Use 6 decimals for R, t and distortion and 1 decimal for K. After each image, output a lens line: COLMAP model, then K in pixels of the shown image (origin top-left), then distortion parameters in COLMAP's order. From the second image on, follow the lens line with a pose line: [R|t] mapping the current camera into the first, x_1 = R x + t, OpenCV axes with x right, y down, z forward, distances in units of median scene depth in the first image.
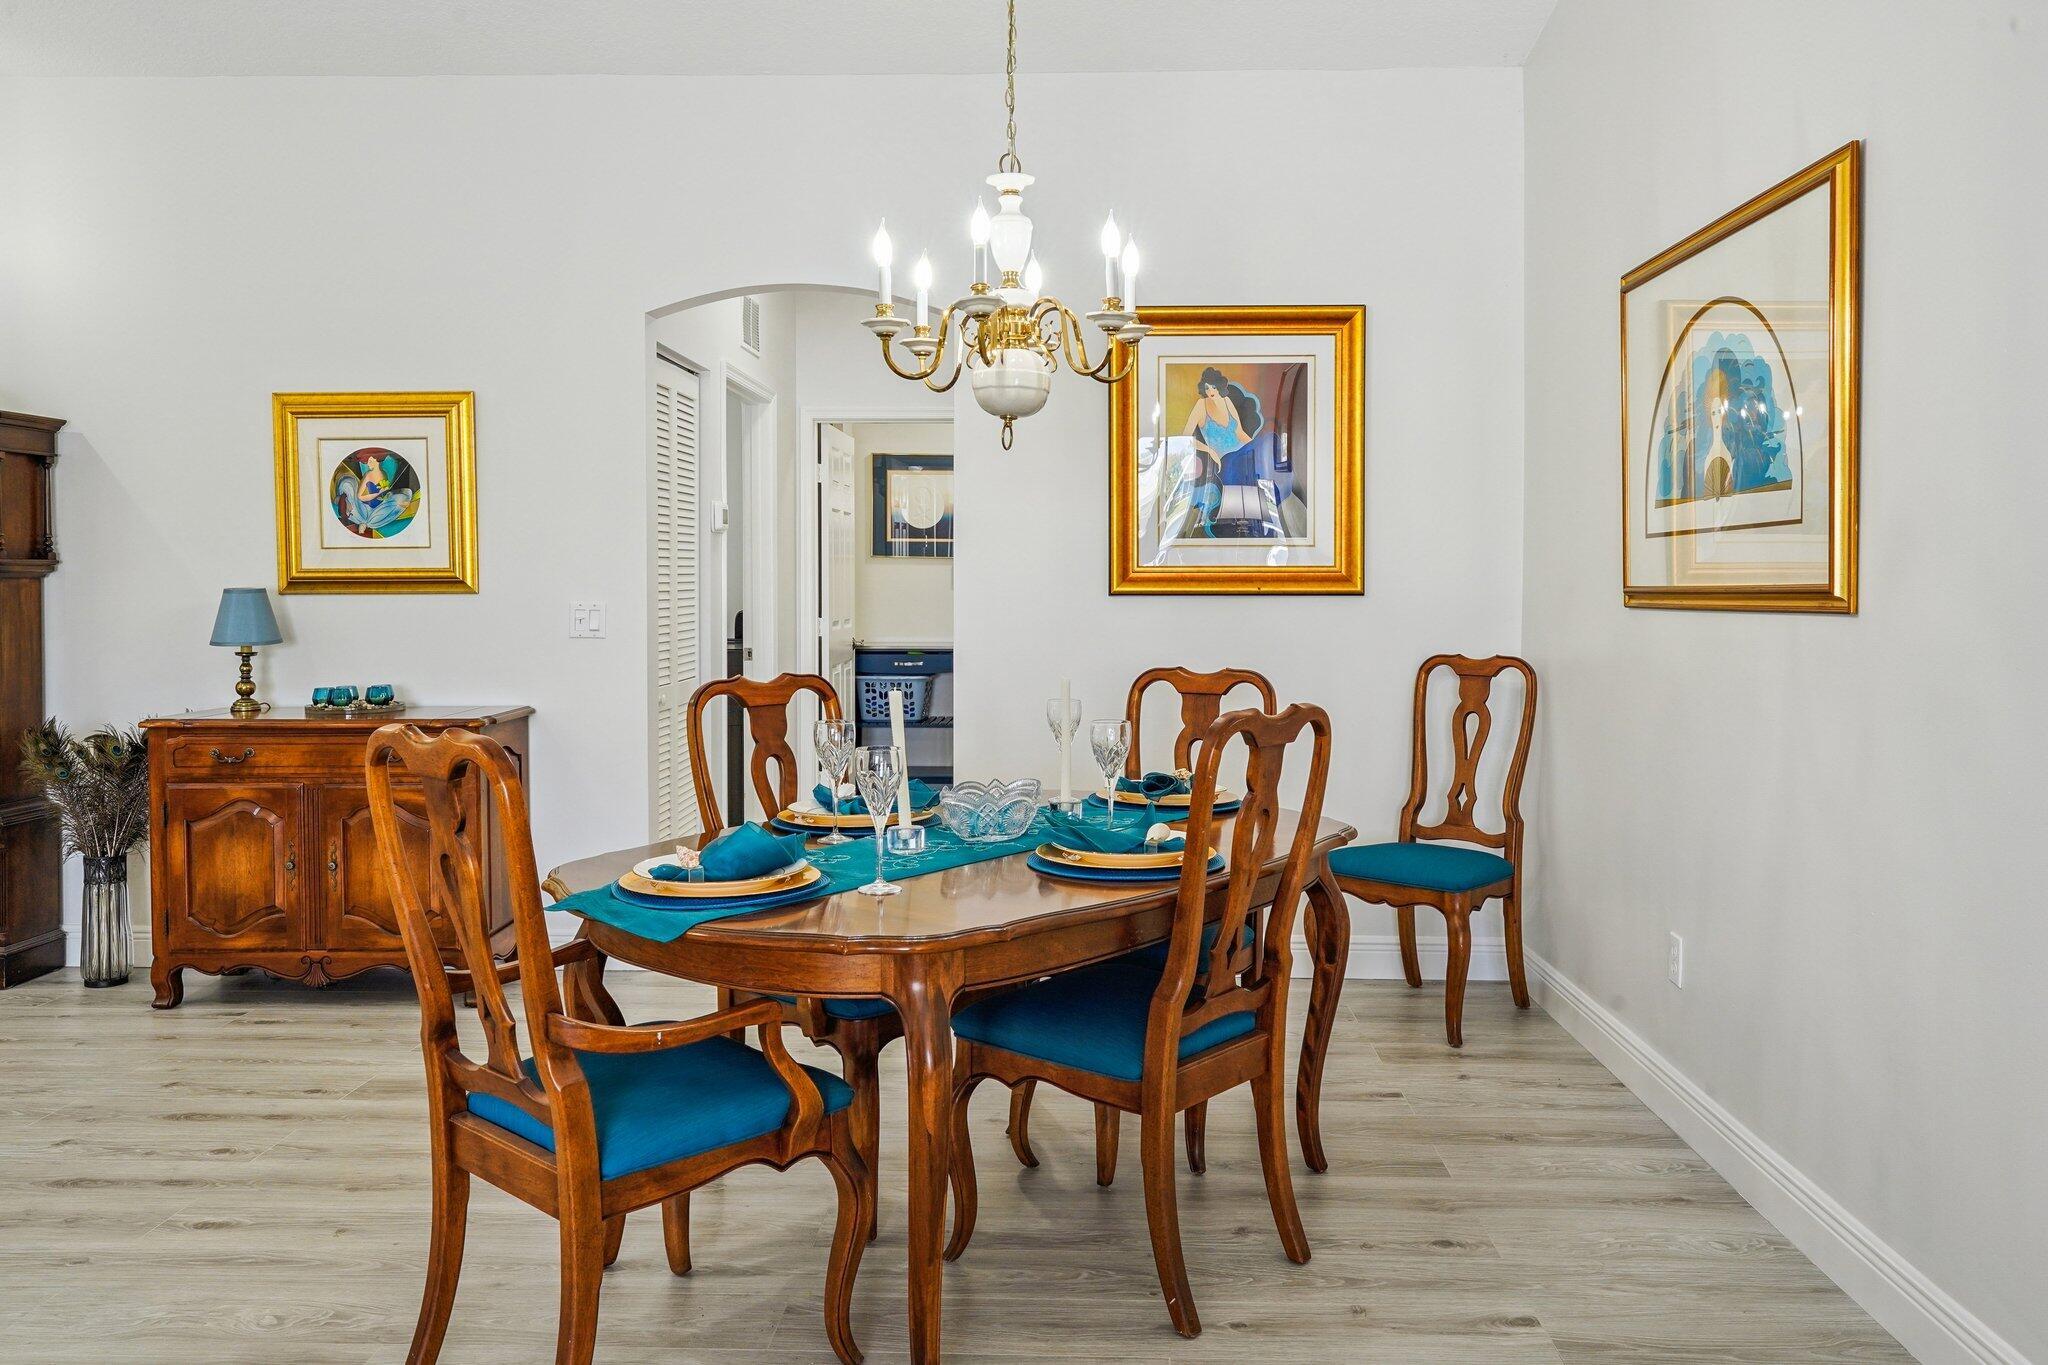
lens RADIAL K [[1596.7, 0, 1029.6], [0, 1596.7, 632.7], [0, 0, 1]] dist [0.014283, 0.001031]
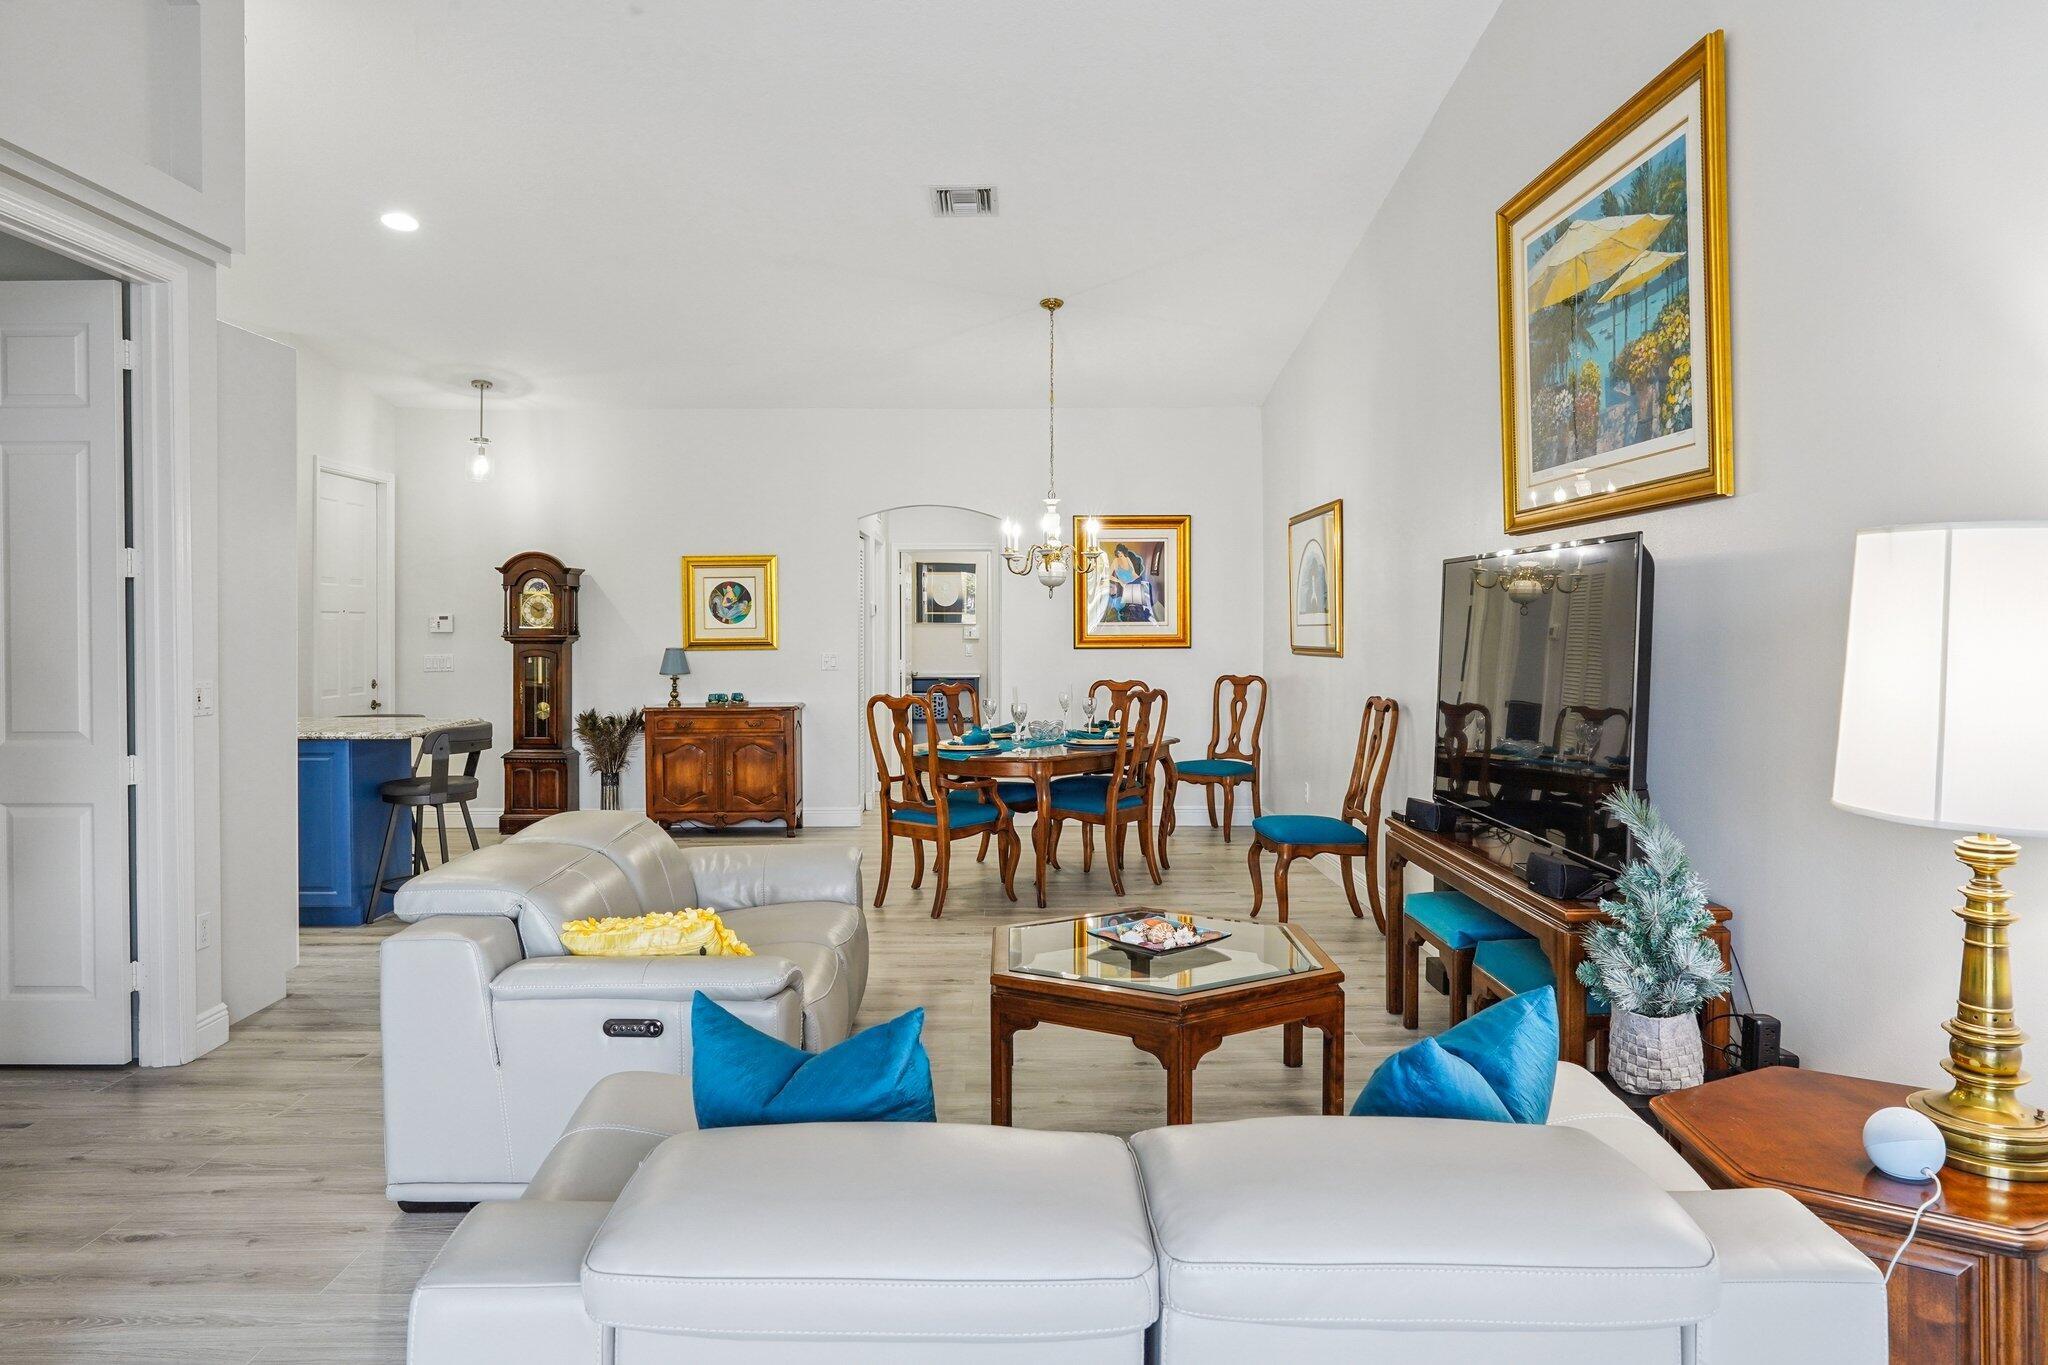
lens RADIAL K [[1358.6, 0, 1021.8], [0, 1358.6, 676.6], [0, 0, 1]] dist [-0.002445, 0.000146]
pose [[0.998613, -0.006814, 0.052209, -0.119384], [0.006579, 0.999967, 0.004672, 0.005235], [-0.052239, -0.004322, 0.998625, -0.848869]]
